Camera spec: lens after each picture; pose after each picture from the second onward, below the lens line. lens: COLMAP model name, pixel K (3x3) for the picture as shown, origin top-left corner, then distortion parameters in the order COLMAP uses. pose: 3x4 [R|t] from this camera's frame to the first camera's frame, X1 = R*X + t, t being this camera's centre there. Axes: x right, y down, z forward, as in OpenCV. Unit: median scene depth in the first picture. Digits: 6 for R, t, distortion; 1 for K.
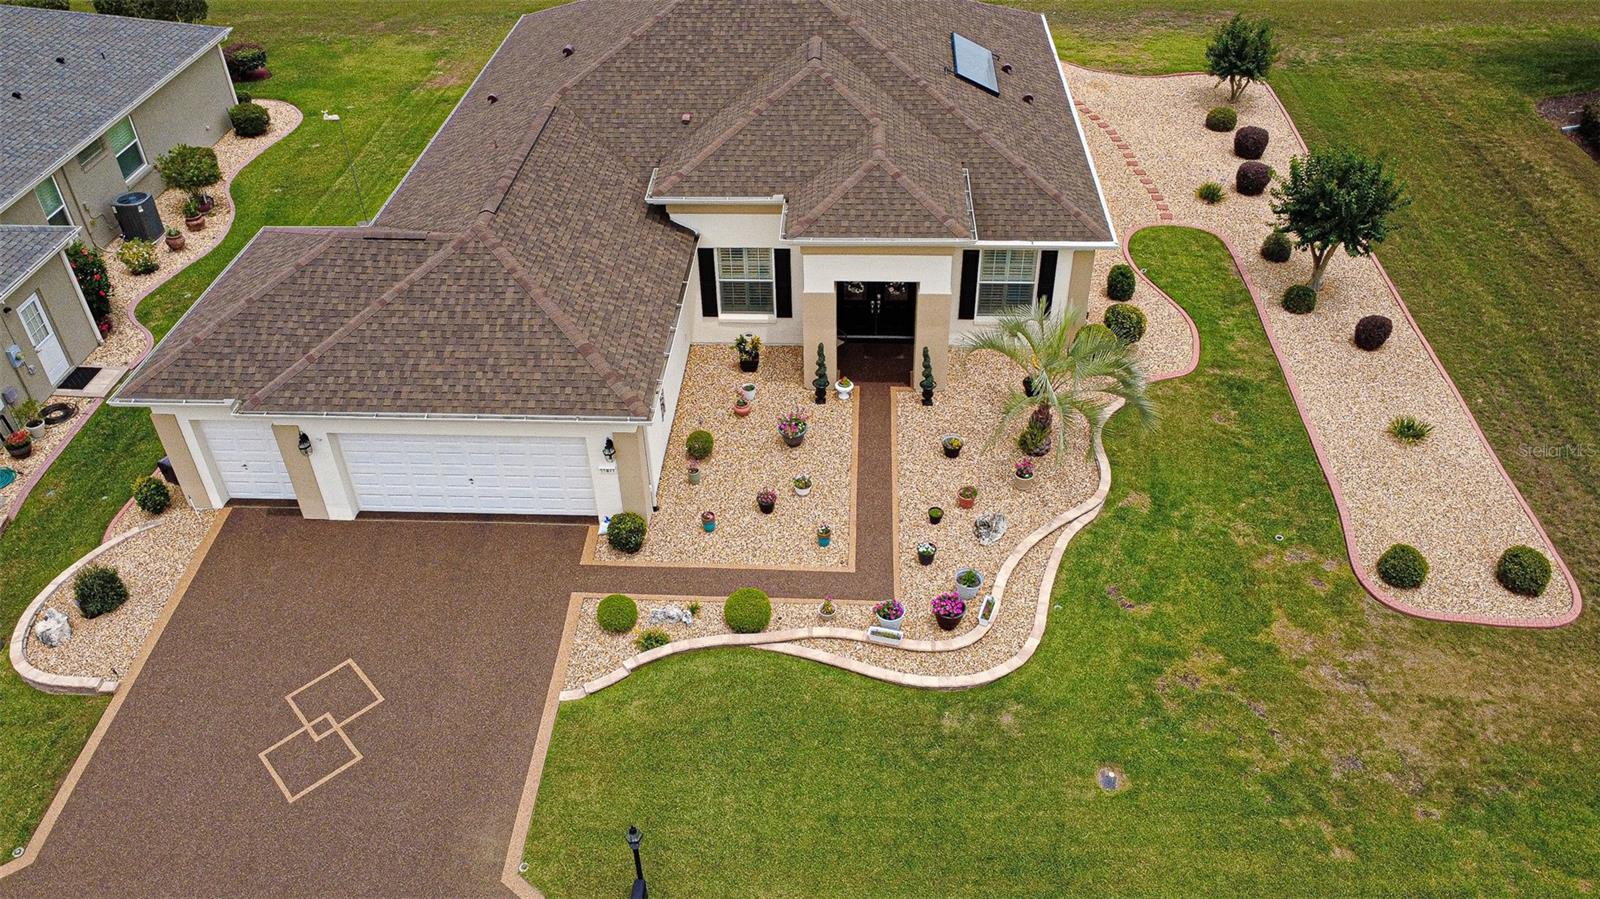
lens RADIAL K [[1219.8, 0, 800.6], [0, 1219.8, 436.2], [0, 0, 1]] dist [0.009487, -0.007575]
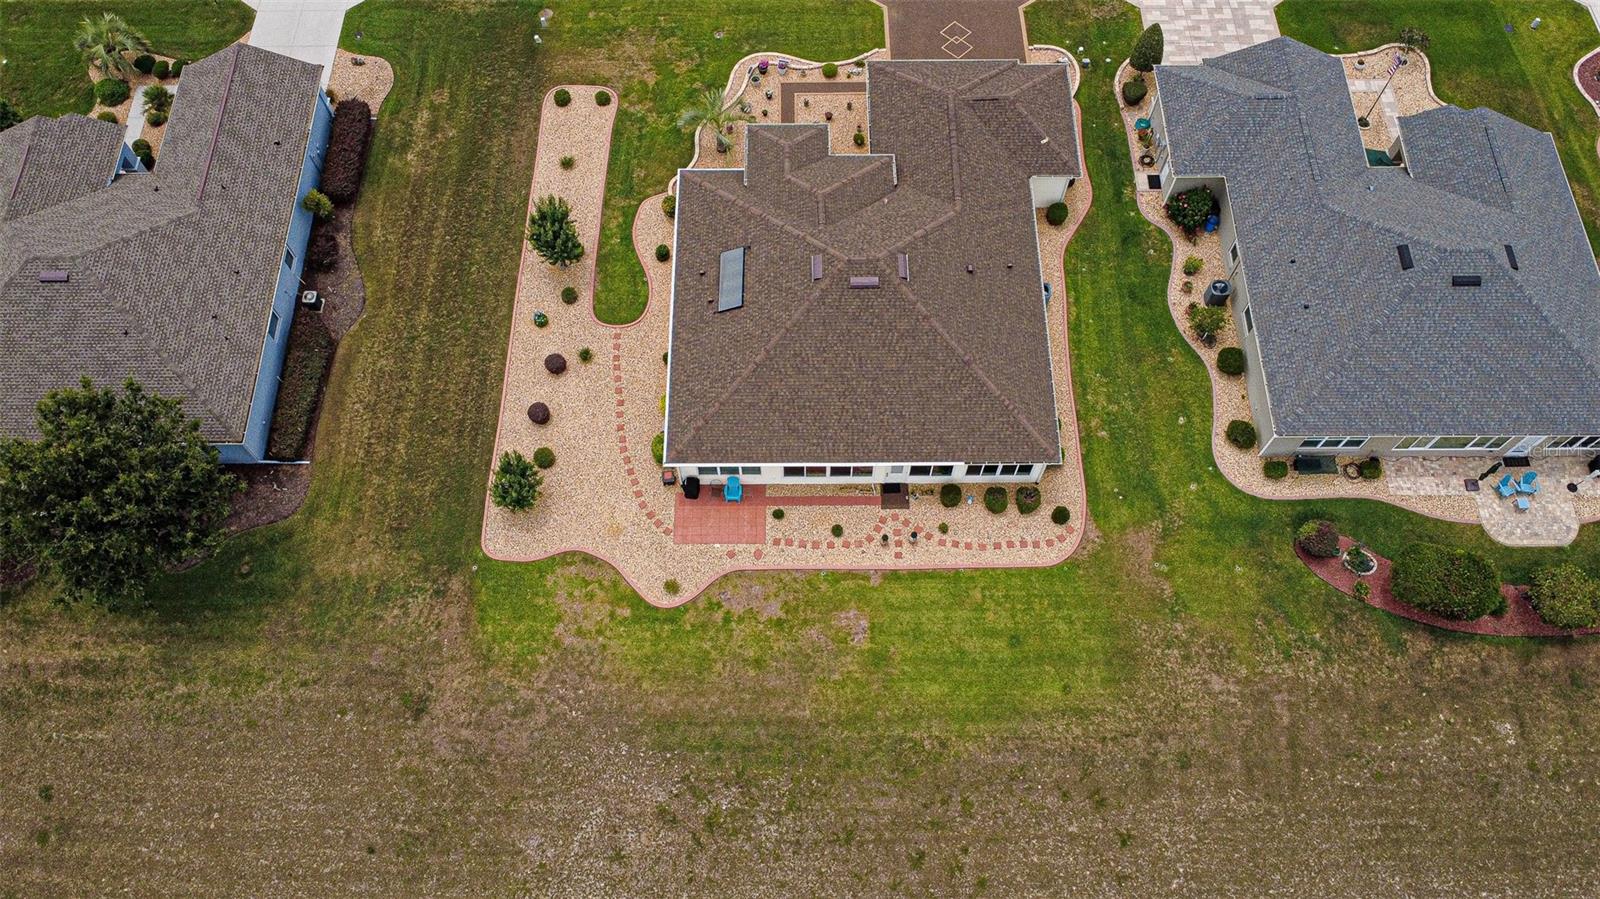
lens RADIAL K [[1219.8, 0, 801.9], [0, 1219.8, 433.8], [0, 0, 1]] dist [0.009487, -0.007575]
pose [[-0.998062, 0.061845, -0.006829, 0.091437], [-0.018389, -0.188334, 0.981933, -2.687934], [0.059441, 0.980156, 0.189106, 1.186101]]
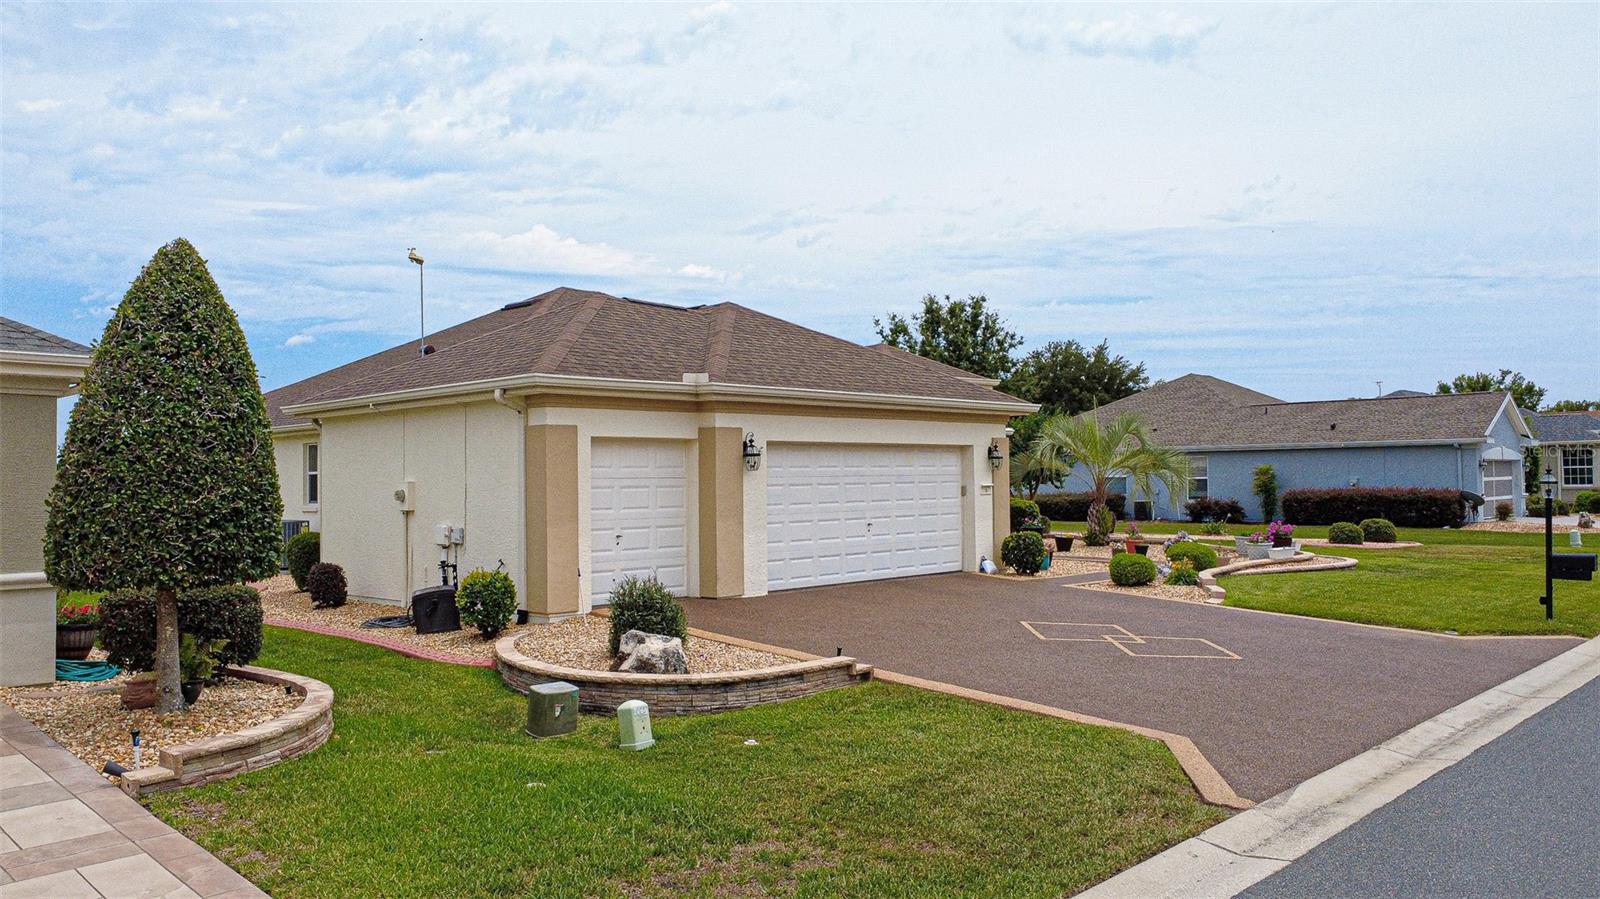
lens RADIAL K [[1219.8, 0, 787.0], [0, 1219.8, 453.3], [0, 0, 1]] dist [0.009487, -0.007575]
pose [[0.651728, 0.024938, 0.758043, -0.908342], [0.464684, 0.776779, -0.425067, 0.311487], [-0.599433, 0.629279, 0.494660, 0.604818]]
